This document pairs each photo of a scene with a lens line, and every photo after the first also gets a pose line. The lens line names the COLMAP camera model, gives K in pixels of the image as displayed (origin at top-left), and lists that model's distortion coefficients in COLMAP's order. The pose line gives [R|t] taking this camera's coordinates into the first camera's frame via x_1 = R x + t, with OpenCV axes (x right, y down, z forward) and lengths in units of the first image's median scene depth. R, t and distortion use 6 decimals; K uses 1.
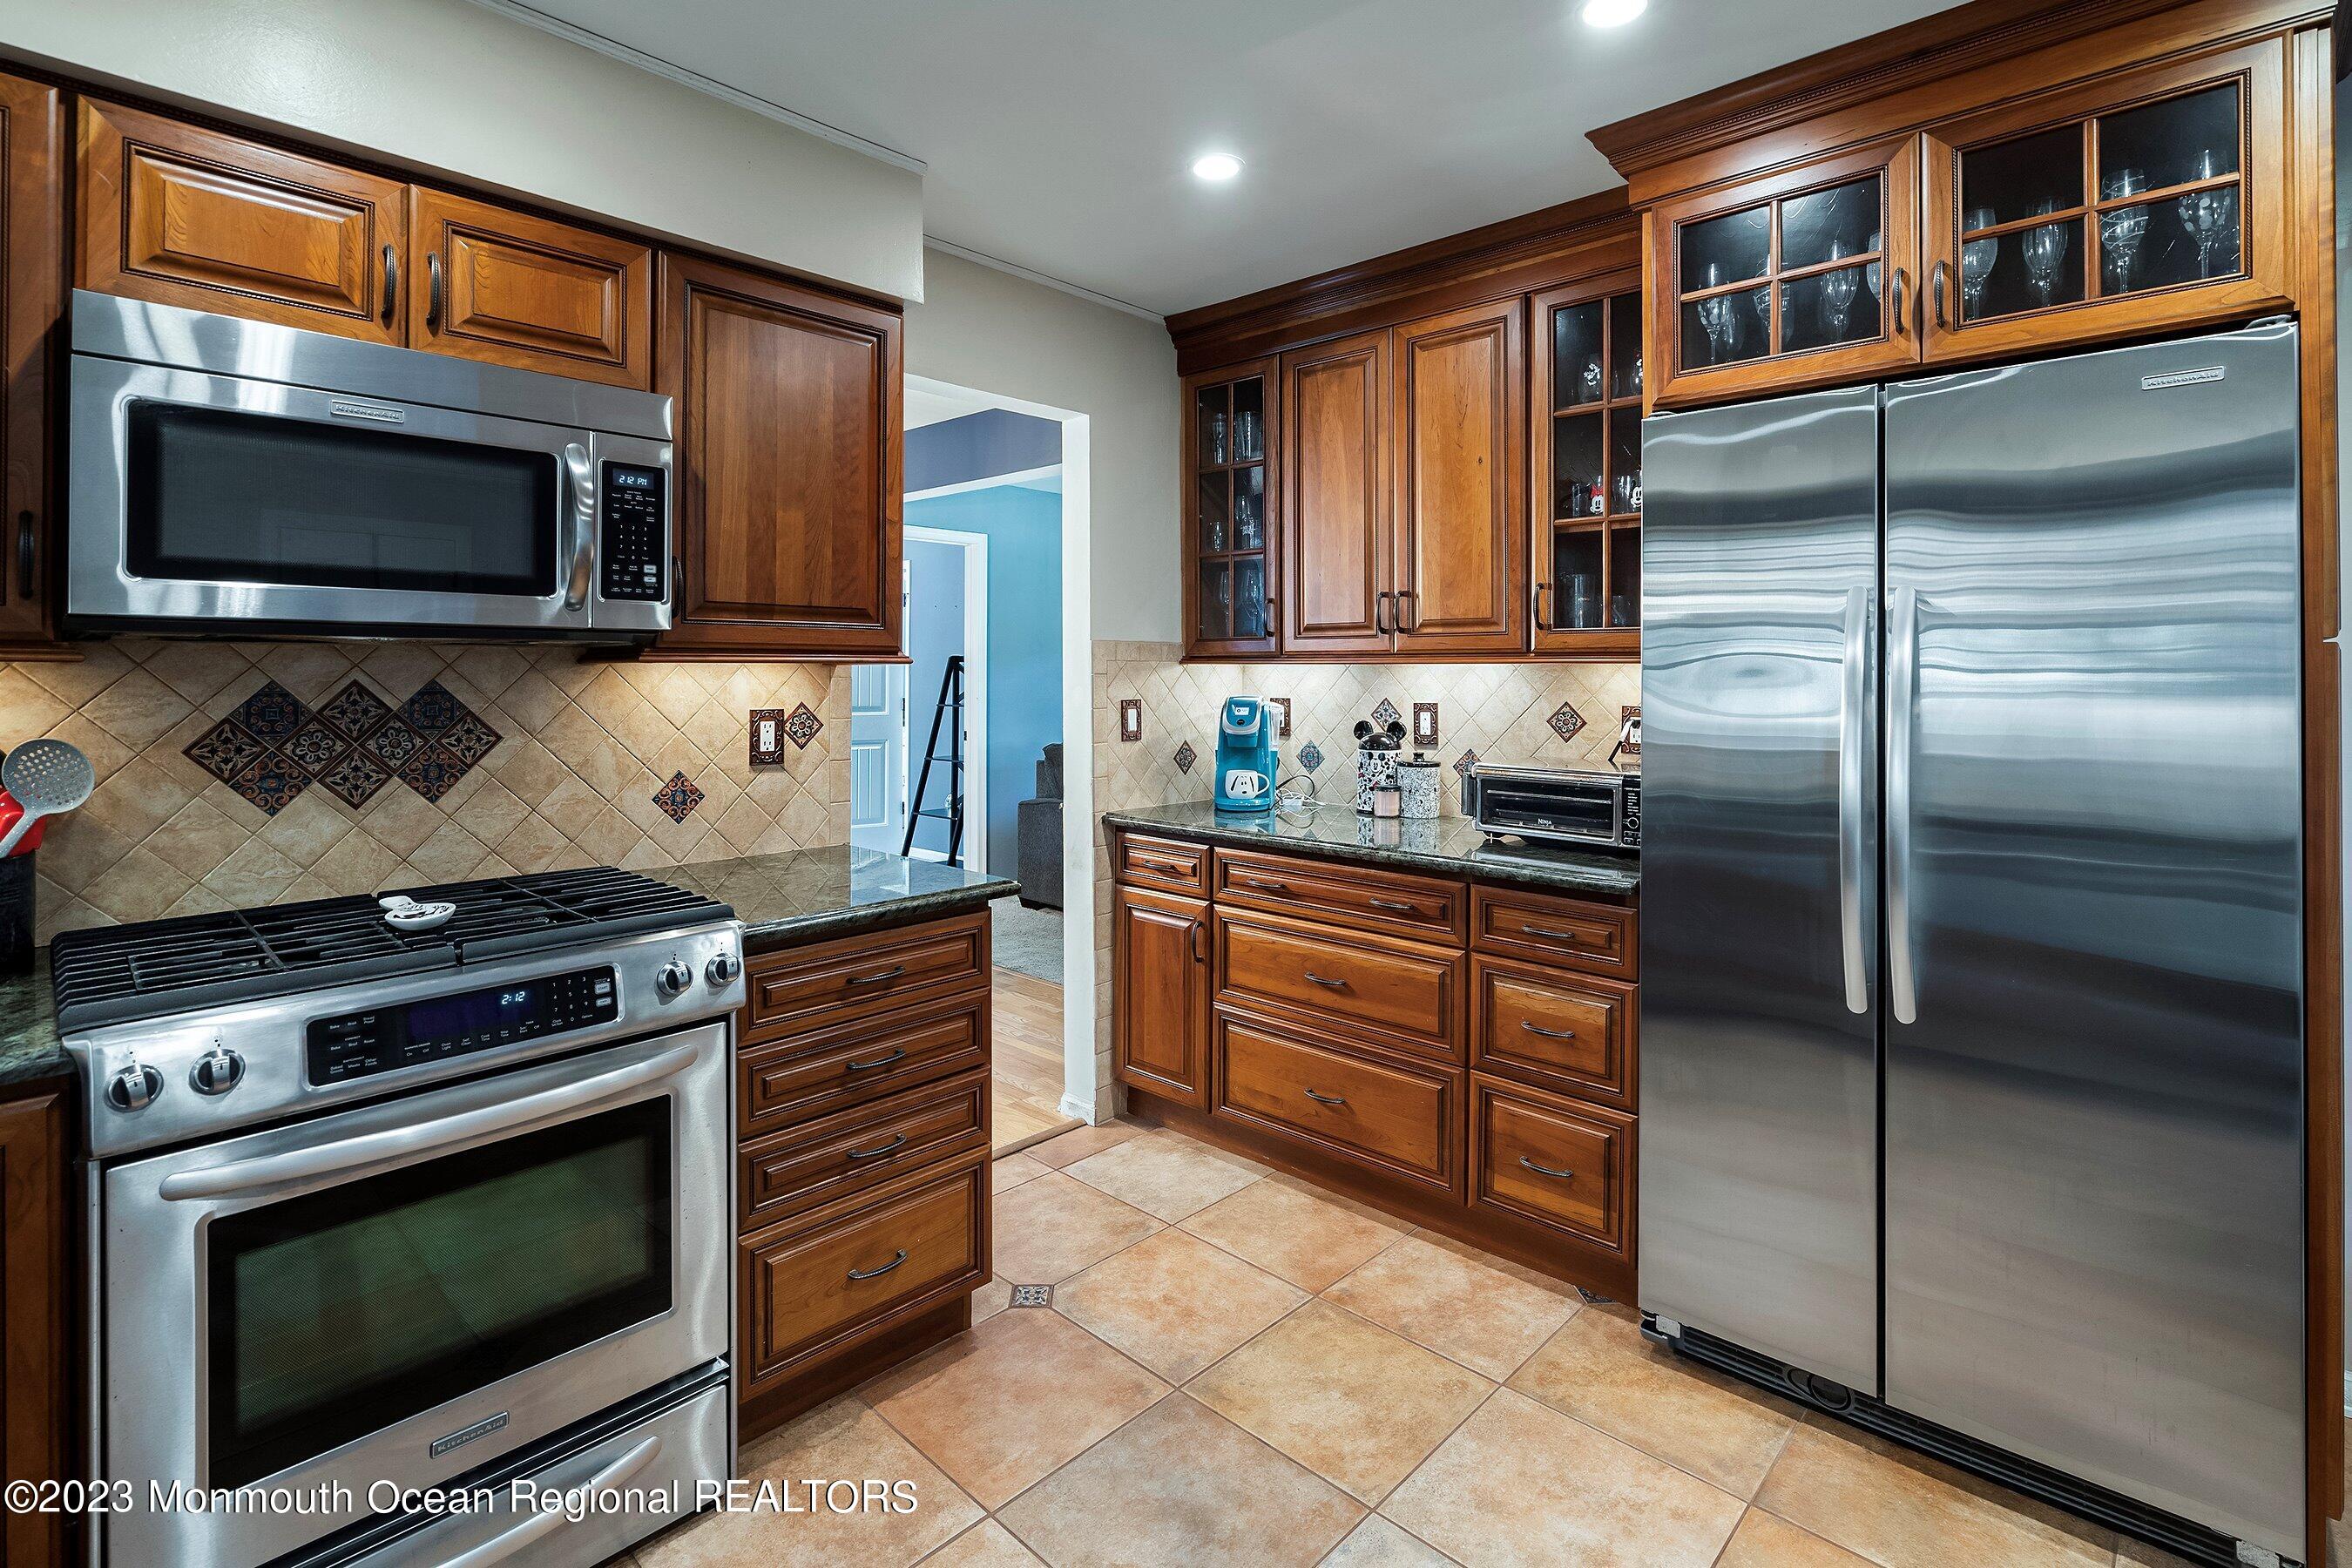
lens RADIAL K [[1104.4, 0, 1156.2], [0, 1104.4, 666.2], [0, 0, 1]] dist [-0.004124, 0.000285]
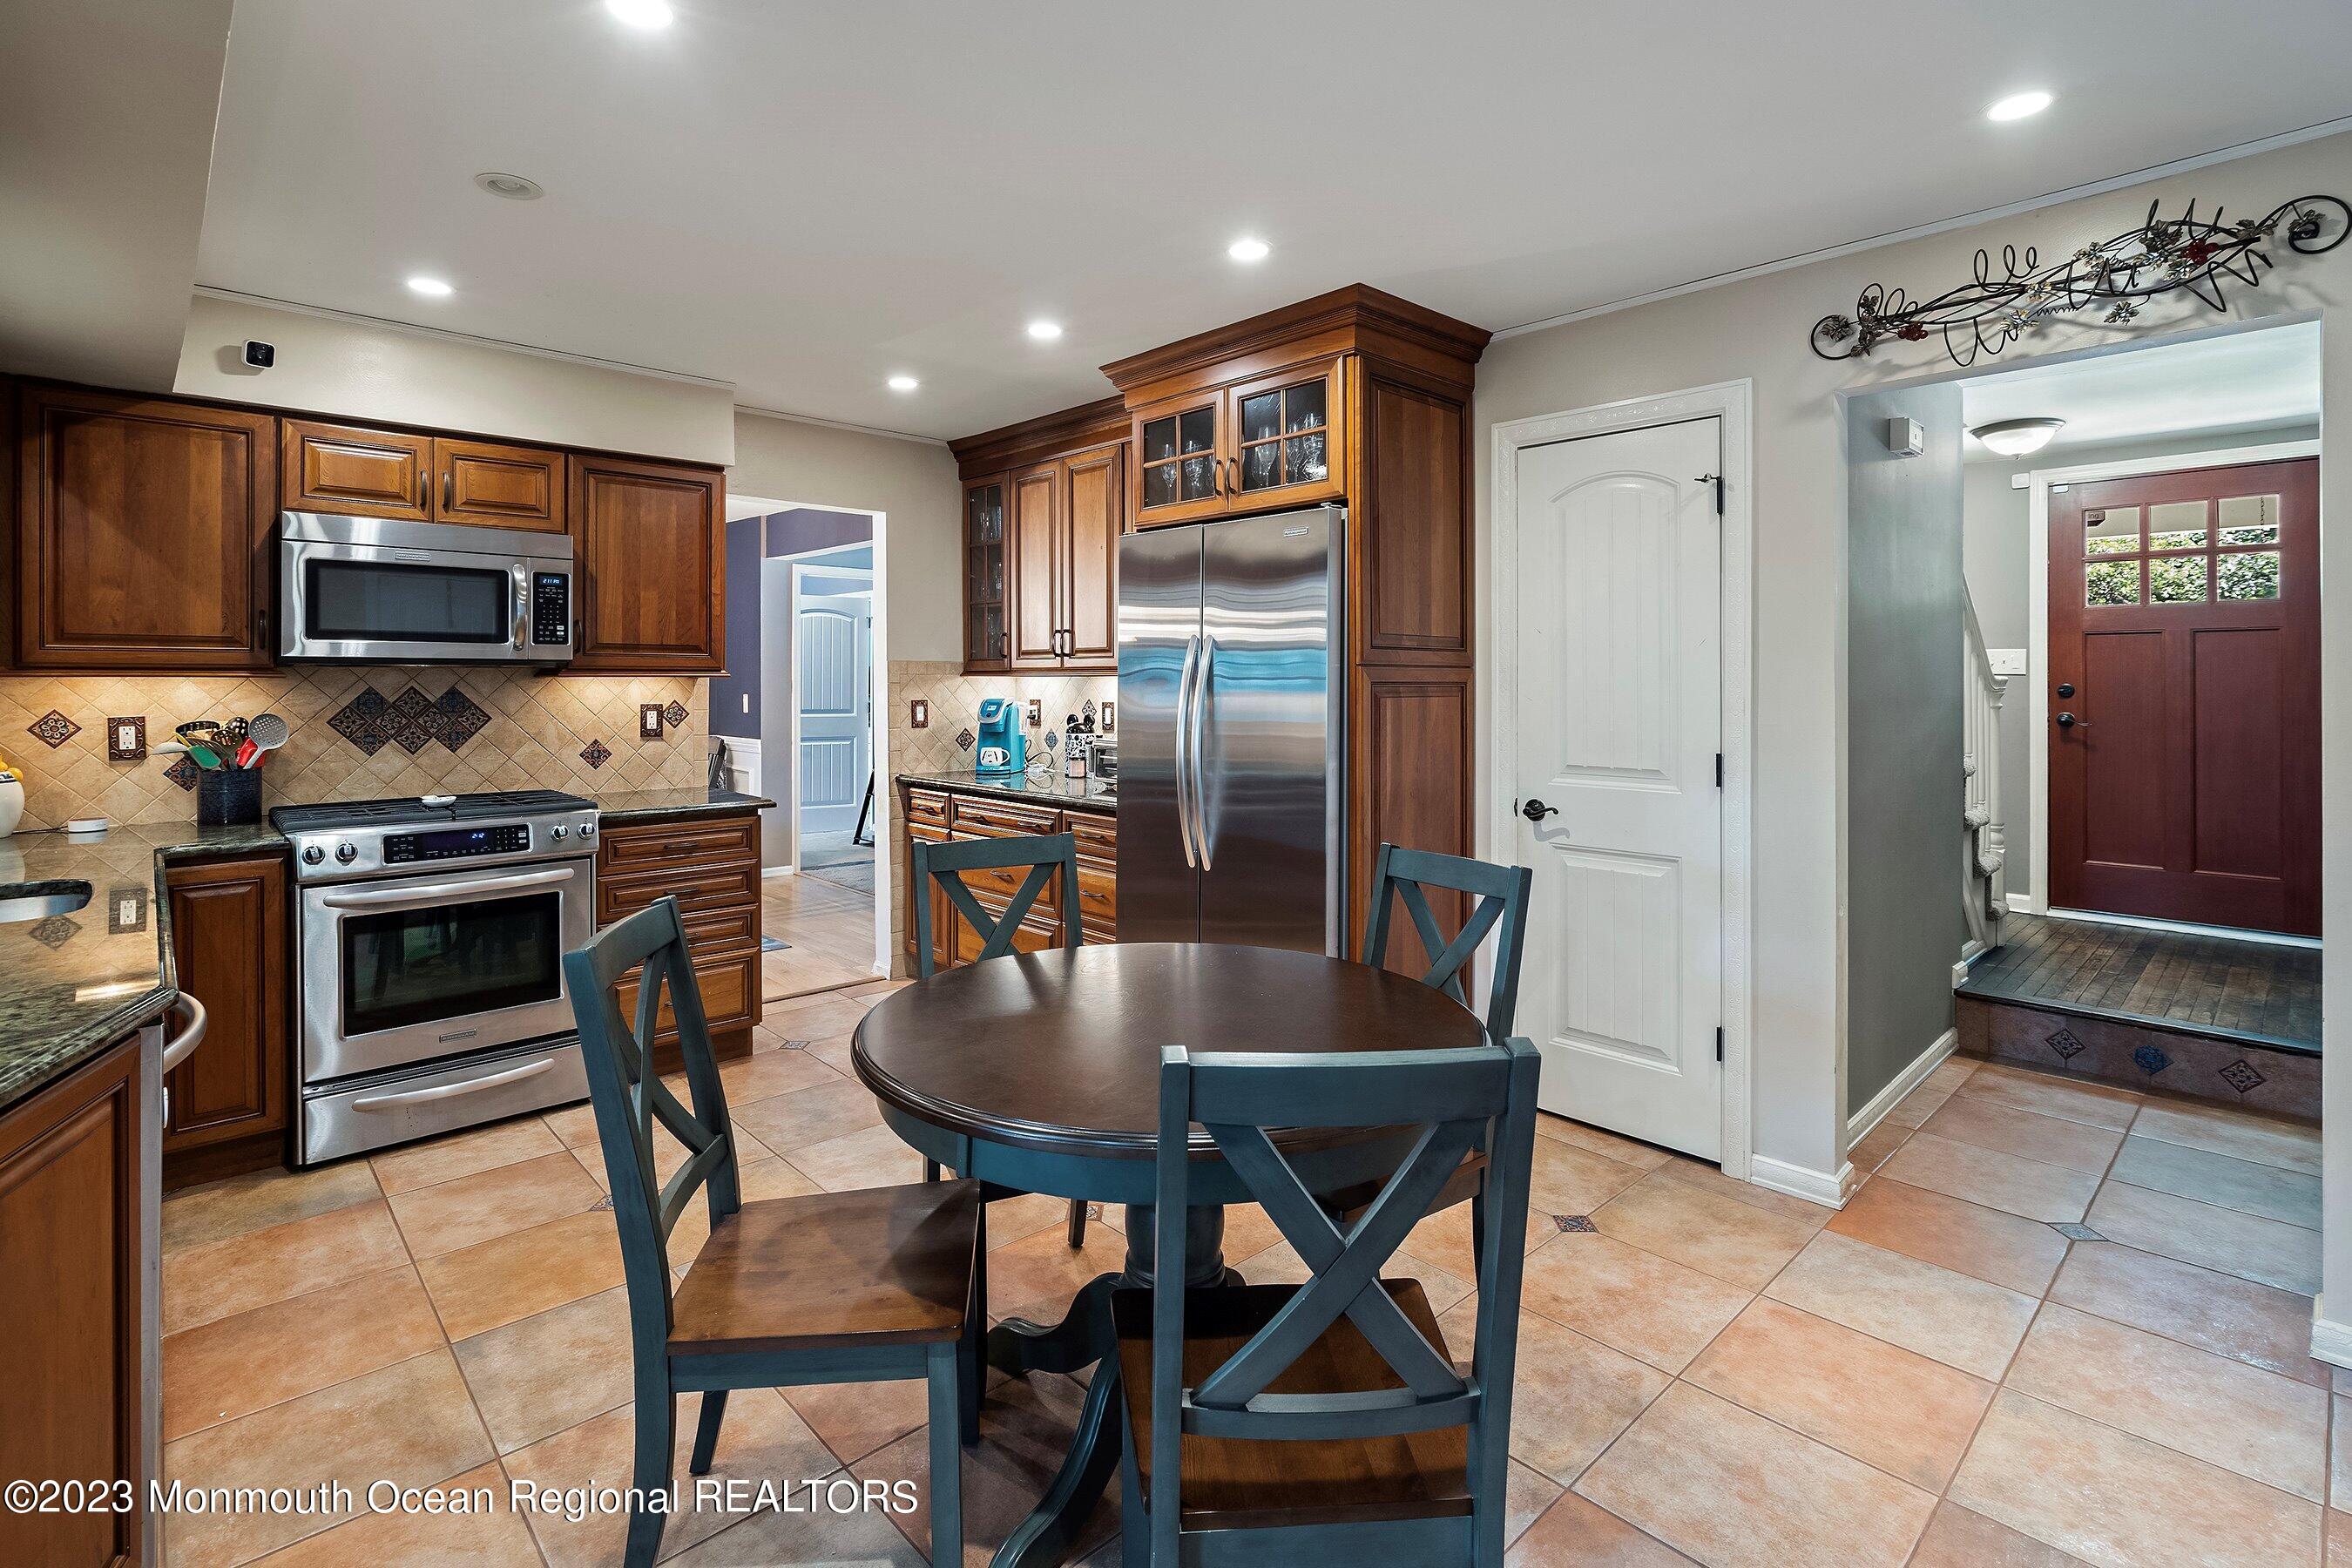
lens RADIAL K [[1104.4, 0, 1159.4], [0, 1104.4, 682.2], [0, 0, 1]] dist [-0.004124, 0.000285]
pose [[0.998139, -0.000718, -0.060981, 0.631322], [0.001092, 0.999981, 0.006104, -0.004463], [0.060975, -0.006159, 0.998120, -0.764976]]
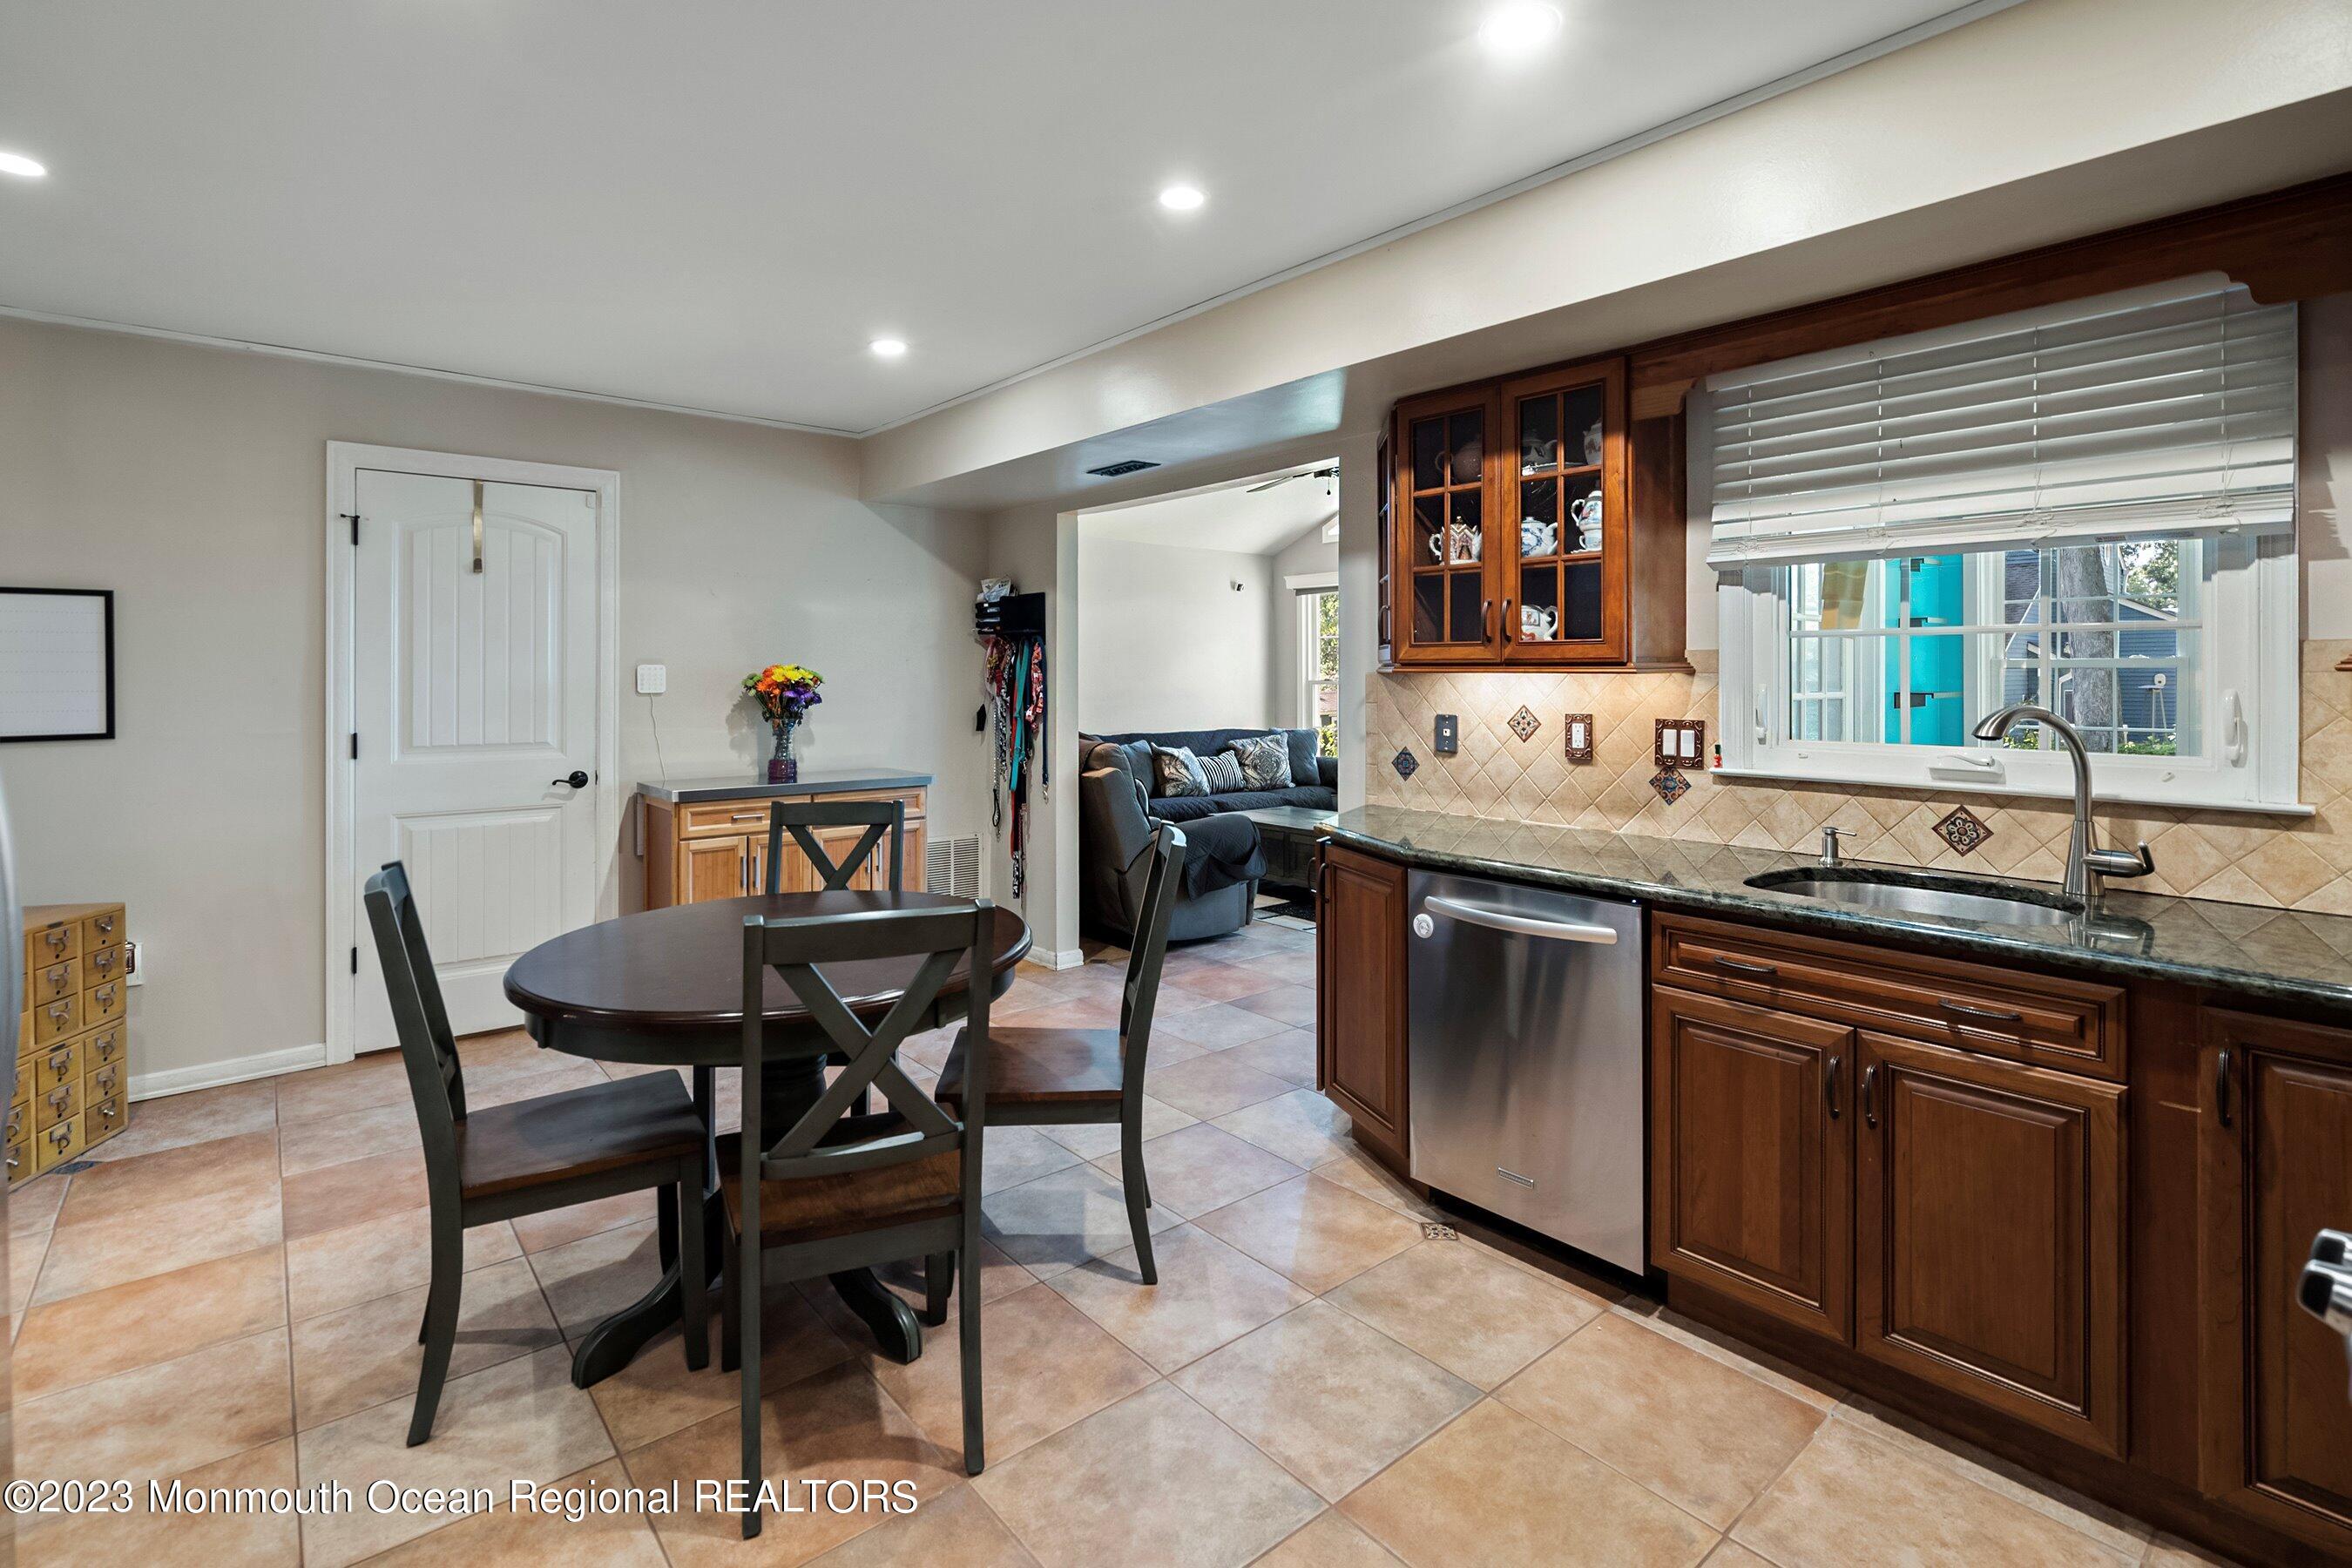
lens RADIAL K [[1104.4, 0, 1176.1], [0, 1104.4, 669.0], [0, 0, 1]] dist [-0.004124, 0.000285]
pose [[-0.994696, 0.000606, 0.102855, 0.057870], [-0.000302, 0.999961, -0.008813, 0.000740], [-0.102856, -0.008797, -0.994657, 1.266011]]
